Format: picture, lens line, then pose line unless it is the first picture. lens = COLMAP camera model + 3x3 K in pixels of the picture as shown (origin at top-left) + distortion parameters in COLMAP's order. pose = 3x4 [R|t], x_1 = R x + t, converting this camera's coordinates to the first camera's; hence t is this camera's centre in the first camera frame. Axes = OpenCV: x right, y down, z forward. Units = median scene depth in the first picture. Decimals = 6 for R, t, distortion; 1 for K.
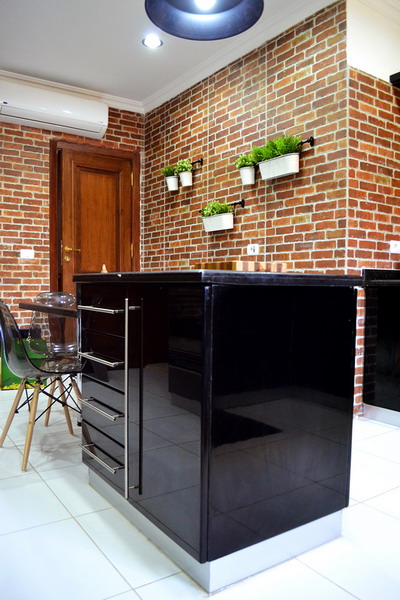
lens RADIAL K [[475.1, 0, 200.1], [0, 475.1, 302.2], [0, 0, 1]] dist [-0.083222, -0.001692]
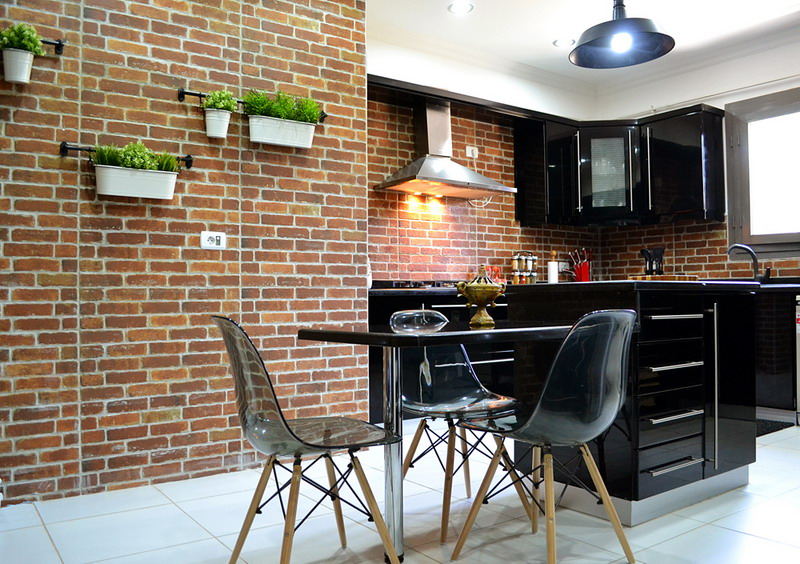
lens RADIAL K [[678.3, 0, 399.1], [0, 678.3, 282.0], [0, 0, 1]] dist [-0.082668, 0.003832]
pose [[-0.020873, 0.015103, 0.999668, -0.899505], [0.047028, 0.998794, -0.014108, -0.036644], [-0.998675, 0.046718, -0.021558, 0.889720]]
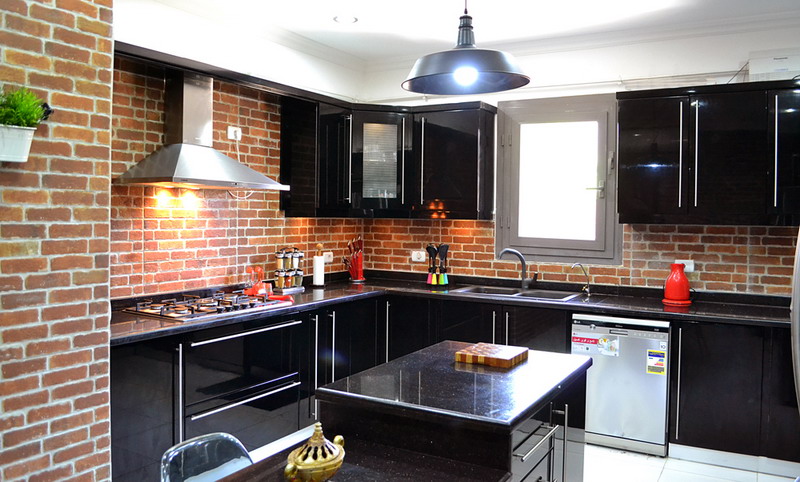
lens RADIAL K [[643.7, 0, 406.0], [0, 643.7, 215.7], [0, 0, 1]] dist [-0.085131, 0.014732]
pose [[-0.434754, -0.015292, 0.900419, -0.612033], [0.019551, 0.999460, 0.026414, -0.226133], [-0.900337, 0.029088, -0.434220, 0.922669]]
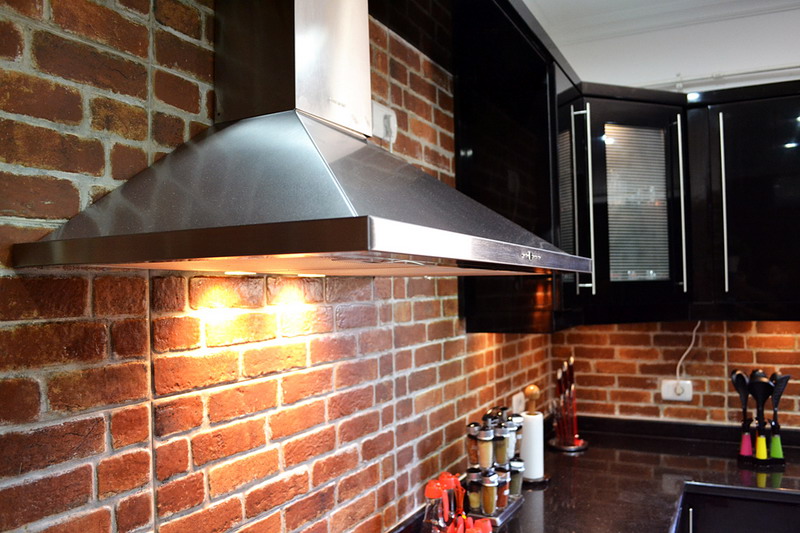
lens RADIAL K [[633.5, 0, 400.8], [0, 633.5, 269.6], [0, 0, 1]] dist [-0.083222, -0.001692]
pose [[-0.467532, 0.023453, 0.883665, 0.311460], [0.047605, 0.998865, -0.001324, -0.254500], [-0.882694, 0.041447, -0.468118, 0.882598]]
